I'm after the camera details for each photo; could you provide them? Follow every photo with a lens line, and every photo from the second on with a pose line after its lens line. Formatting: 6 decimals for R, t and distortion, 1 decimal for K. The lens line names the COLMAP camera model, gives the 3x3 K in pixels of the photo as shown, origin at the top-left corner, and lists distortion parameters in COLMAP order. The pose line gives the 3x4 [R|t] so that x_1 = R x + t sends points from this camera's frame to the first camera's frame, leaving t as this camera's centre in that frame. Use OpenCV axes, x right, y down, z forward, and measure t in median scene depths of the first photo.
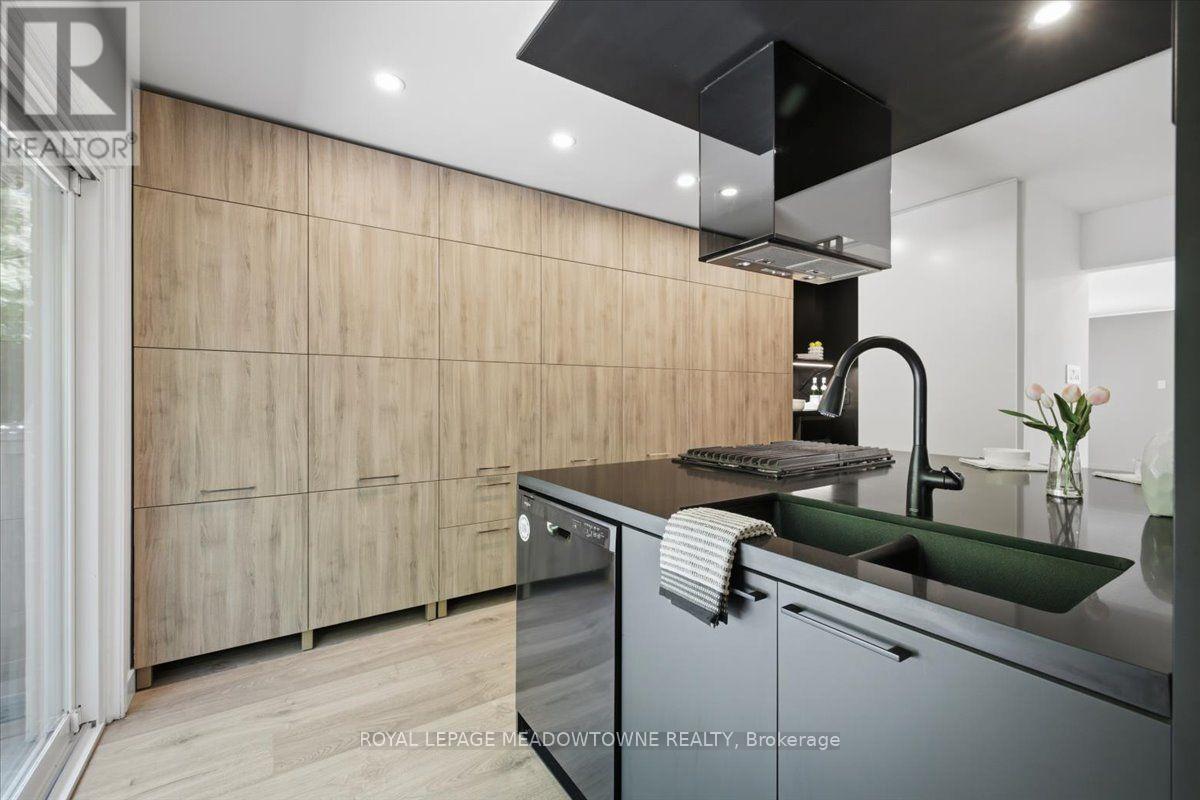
lens RADIAL K [[515.5, 0, 602.7], [0, 515.5, 398.7], [0, 0, 1]] dist [0.003075, 0.000370]
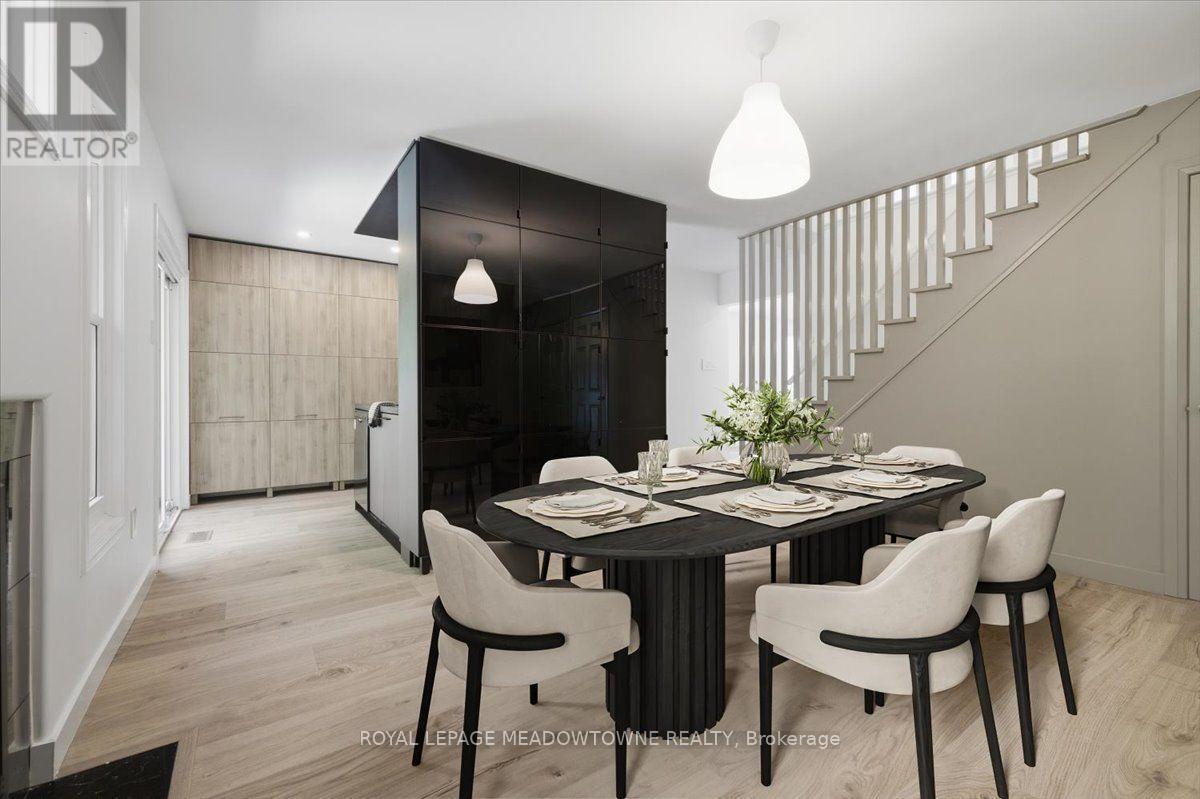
lens RADIAL K [[515.5, 0, 600.1], [0, 515.5, 395.9], [0, 0, 1]] dist [0.003075, 0.000370]
pose [[0.999827, 0.008098, 0.016729, 0.714929], [-0.008401, 0.999800, 0.018157, 0.031860], [-0.016579, -0.018294, 0.999695, -1.085320]]
